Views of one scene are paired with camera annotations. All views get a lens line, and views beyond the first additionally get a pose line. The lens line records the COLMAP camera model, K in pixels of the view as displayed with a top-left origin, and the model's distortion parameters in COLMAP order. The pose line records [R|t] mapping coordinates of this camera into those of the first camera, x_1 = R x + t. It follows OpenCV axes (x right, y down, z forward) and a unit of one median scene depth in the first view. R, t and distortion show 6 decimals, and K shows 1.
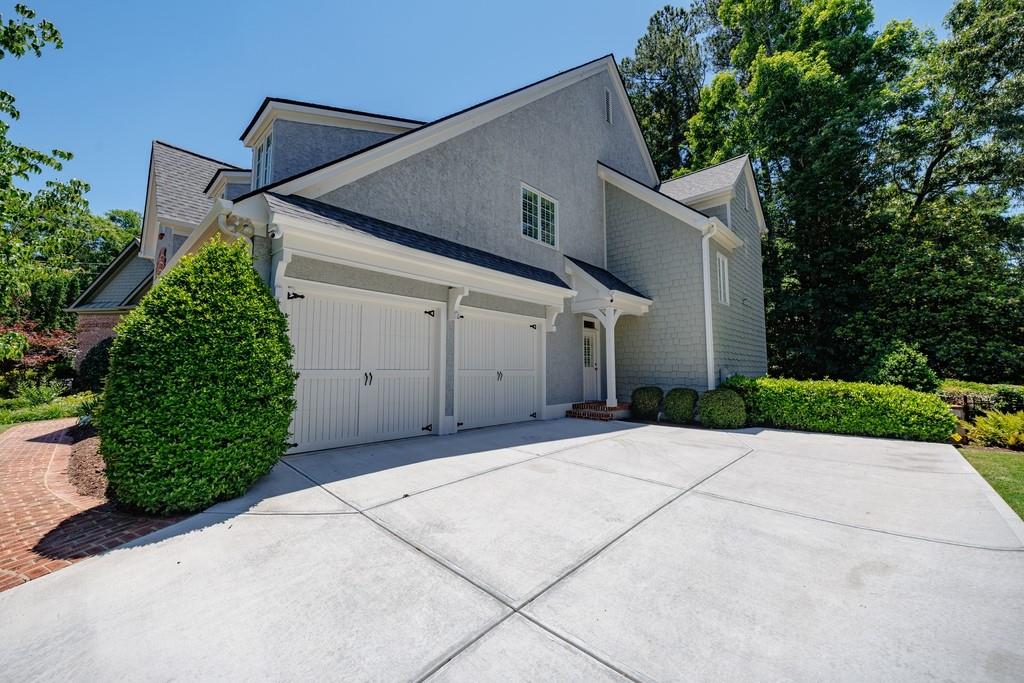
lens RADIAL K [[403.9, 0, 501.6], [0, 403.9, 338.3], [0, 0, 1]] dist [-0.002216, -0.000350]
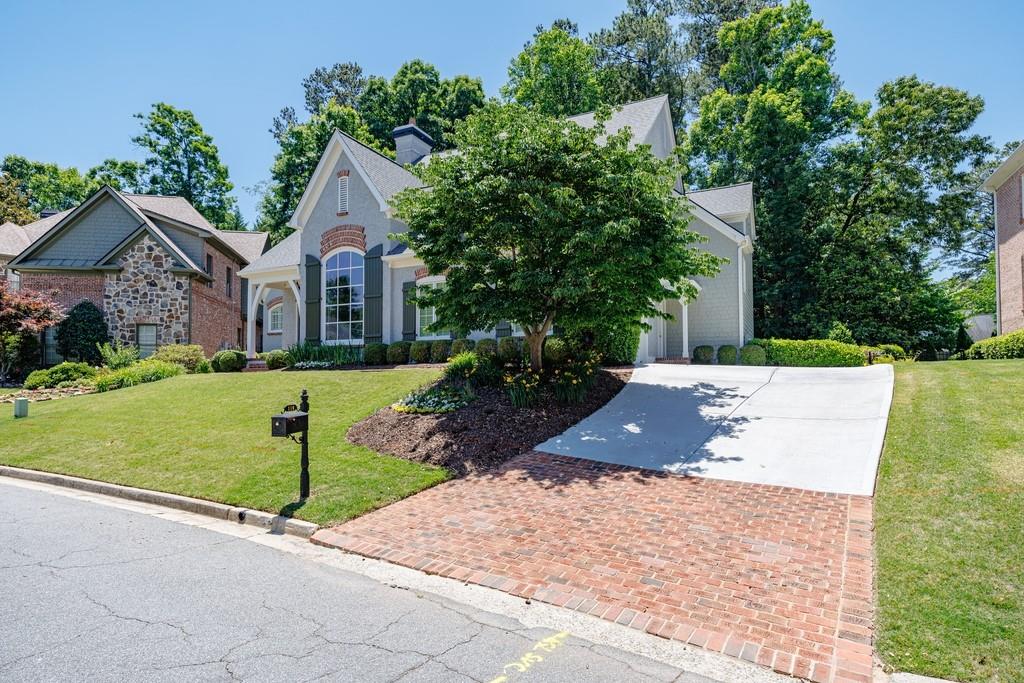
lens RADIAL K [[545.5, 0, 512.5], [0, 545.5, 367.6], [0, 0, 1]] dist [0.033127, -0.000022]
pose [[0.958332, 0.004400, 0.285622, -0.640055], [-0.021054, 0.998250, 0.055262, 0.073461], [-0.284879, -0.058973, 0.956748, -0.537458]]
